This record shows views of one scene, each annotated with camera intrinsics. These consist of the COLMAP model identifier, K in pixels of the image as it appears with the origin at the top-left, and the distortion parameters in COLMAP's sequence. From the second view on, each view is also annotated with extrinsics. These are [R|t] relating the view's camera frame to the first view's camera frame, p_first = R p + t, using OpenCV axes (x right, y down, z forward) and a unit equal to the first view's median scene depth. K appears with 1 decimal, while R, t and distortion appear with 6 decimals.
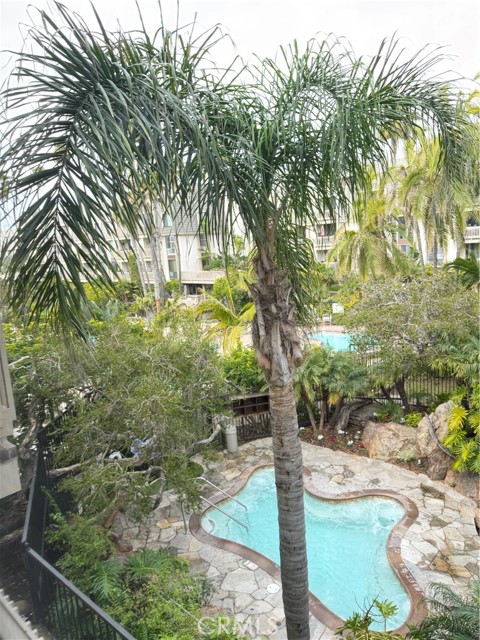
lens RADIAL K [[450.5, 0, 242.0], [0, 450.5, 315.6], [0, 0, 1]] dist [-0.006511, -0.010958]
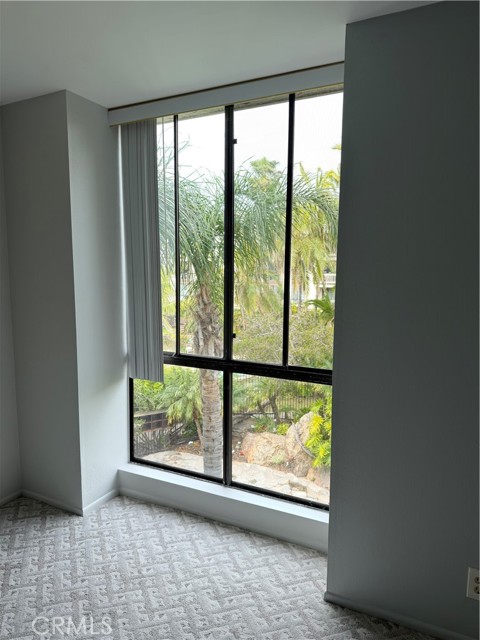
lens RADIAL K [[450.5, 0, 238.8], [0, 450.5, 322.3], [0, 0, 1]] dist [-0.006511, -0.010958]
pose [[0.960616, 0.029957, 0.276259, -0.082650], [-0.013475, 0.998024, -0.061369, 0.018498], [-0.277551, 0.055229, 0.959122, -0.159909]]
